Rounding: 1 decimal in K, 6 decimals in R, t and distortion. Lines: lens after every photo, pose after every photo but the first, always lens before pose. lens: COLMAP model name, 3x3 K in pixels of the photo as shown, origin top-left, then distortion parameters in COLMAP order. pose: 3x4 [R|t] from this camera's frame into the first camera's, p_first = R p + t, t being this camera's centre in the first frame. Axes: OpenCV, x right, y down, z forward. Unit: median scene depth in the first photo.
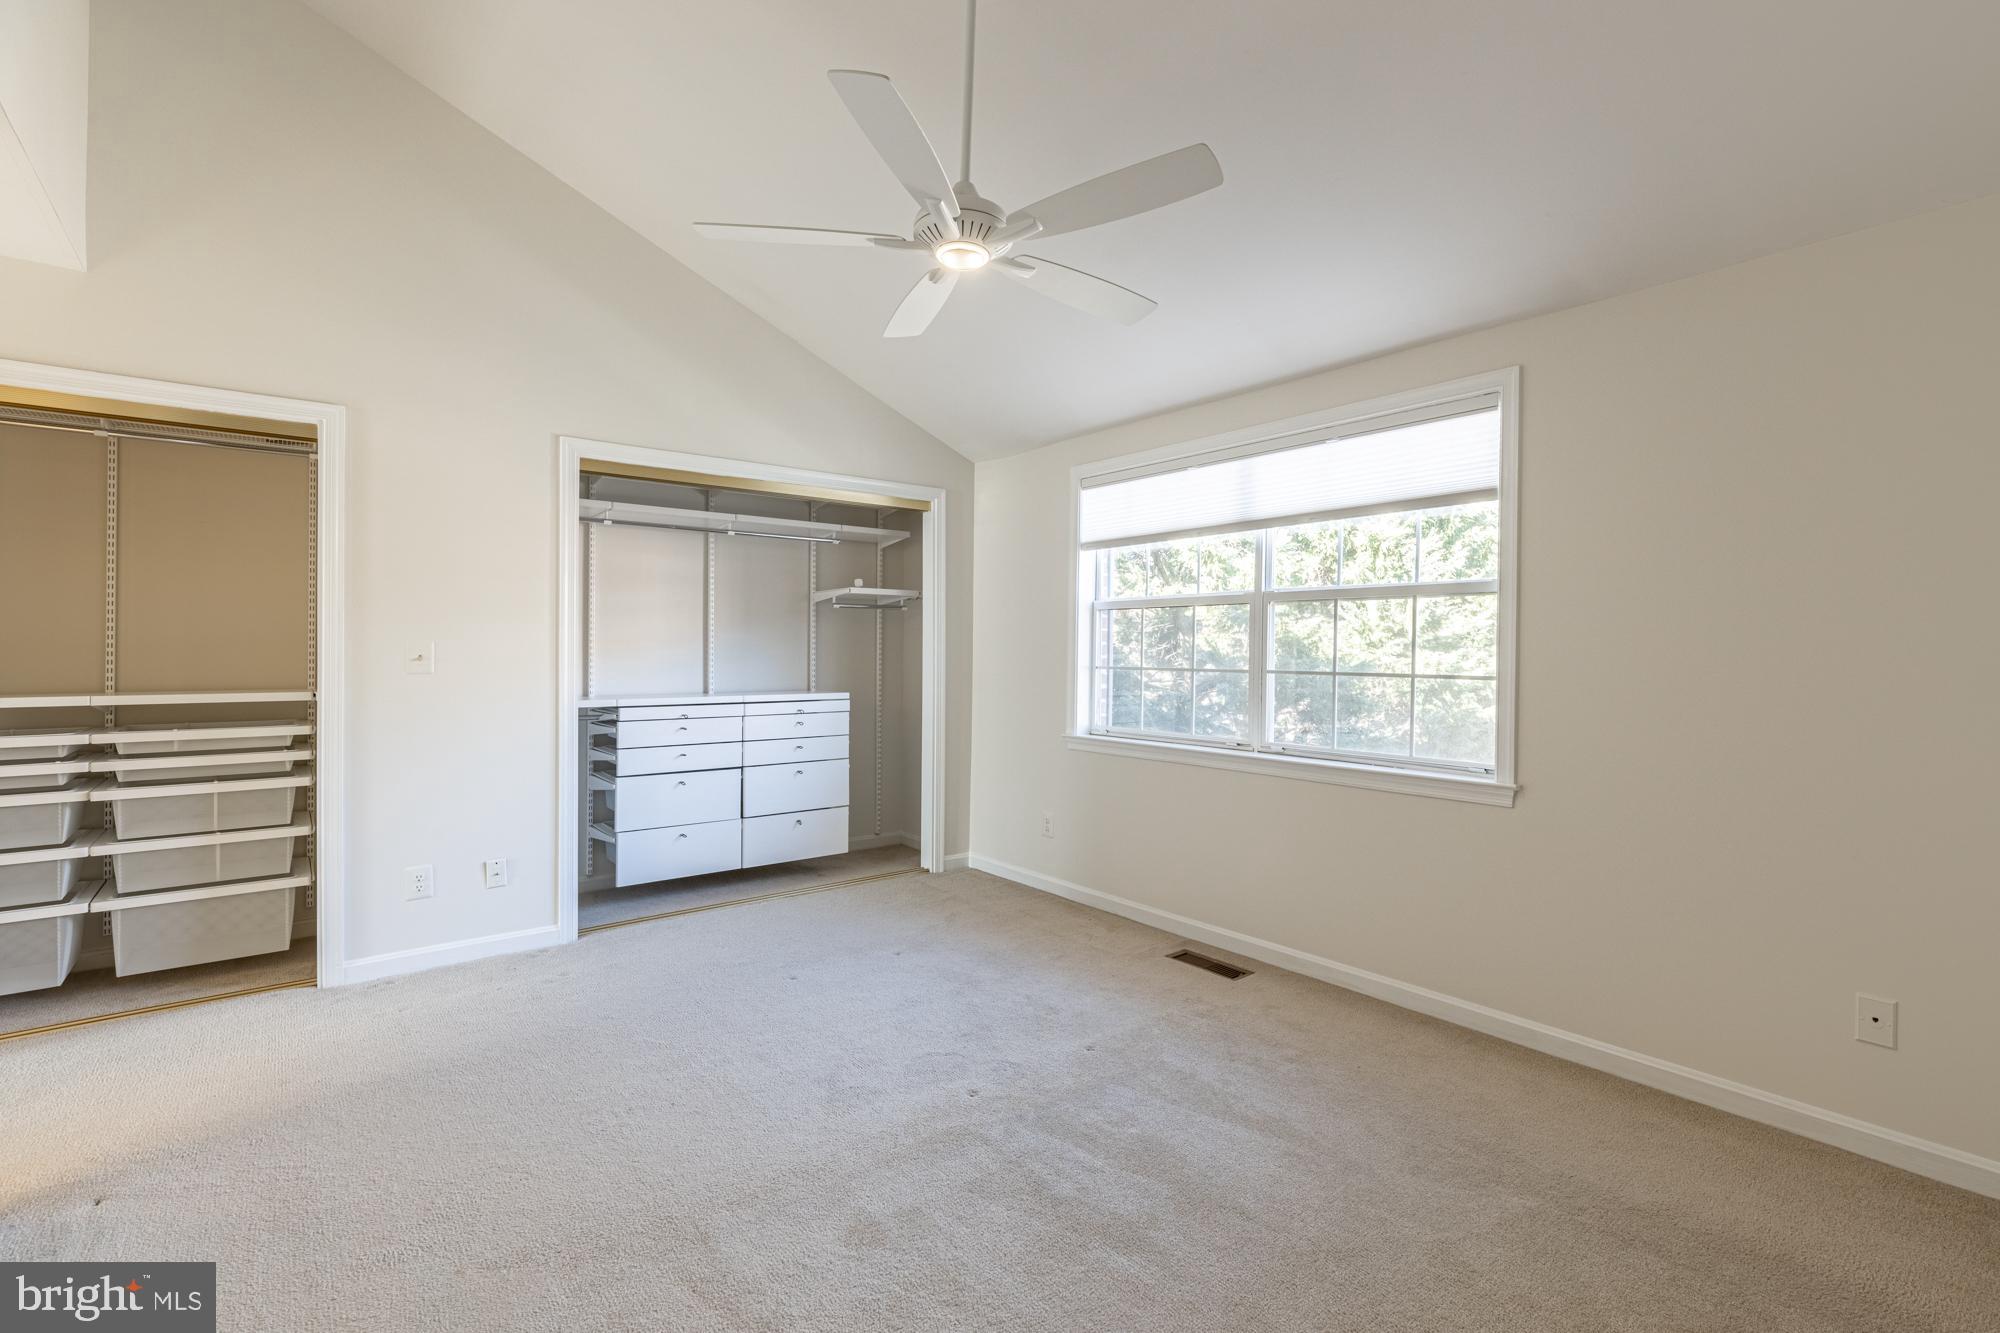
lens RADIAL K [[903.3, 0, 1001.0], [0, 903.3, 640.7], [0, 0, 1]] dist [0.003763, -0.000197]
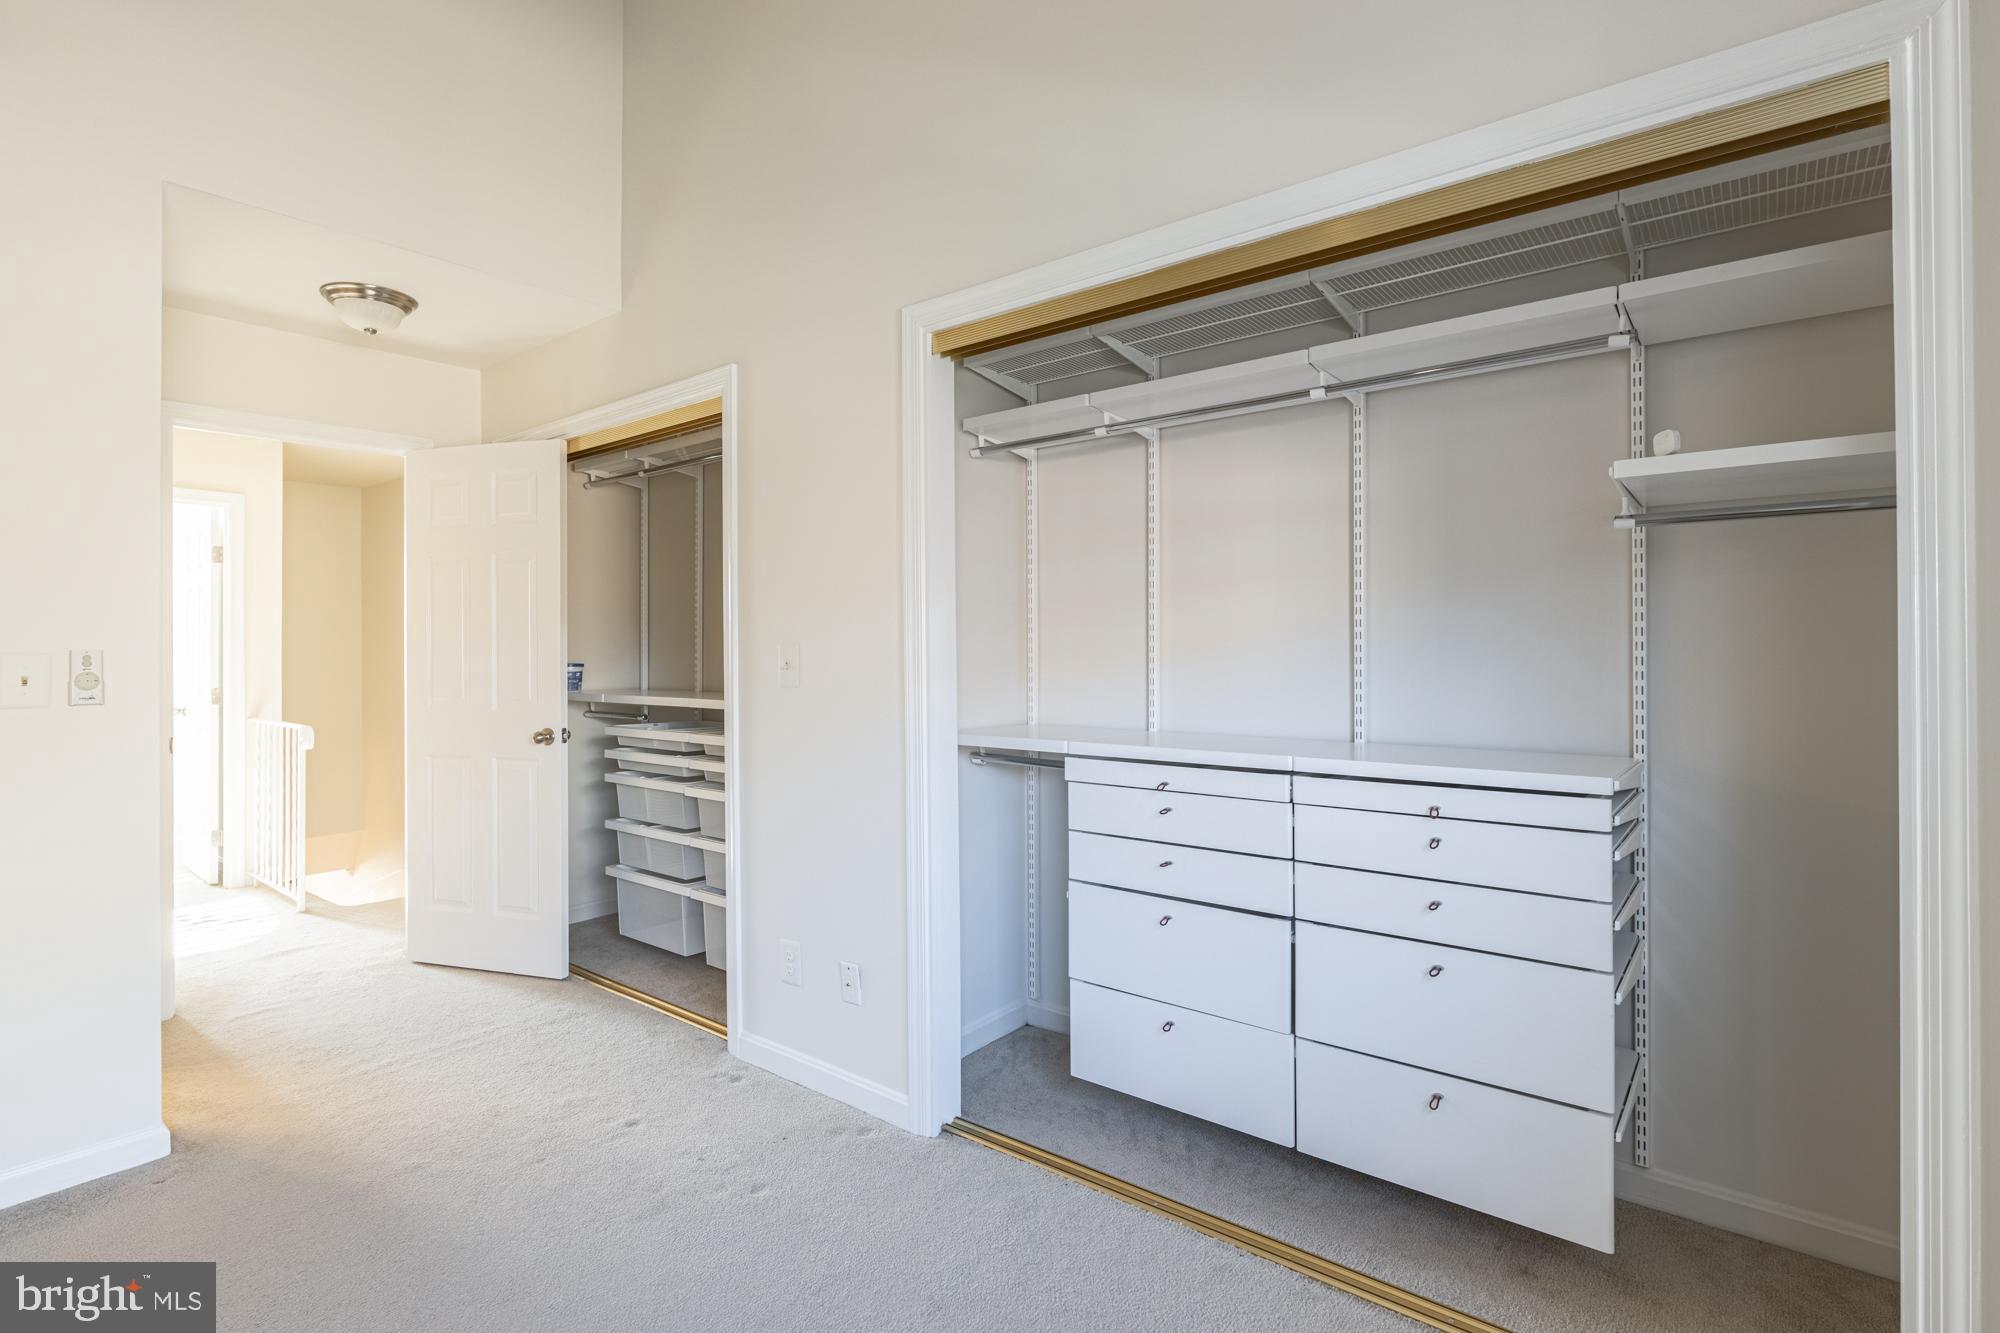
lens RADIAL K [[962.5, 0, 1001.3], [0, 962.5, 647.3], [0, 0, 1]] dist [-0.003526, -0.000020]
pose [[0.217144, -0.013833, -0.976042, 0.138887], [0.011468, 0.999867, -0.011619, 0.012006], [0.976072, -0.008670, 0.217273, 0.755846]]
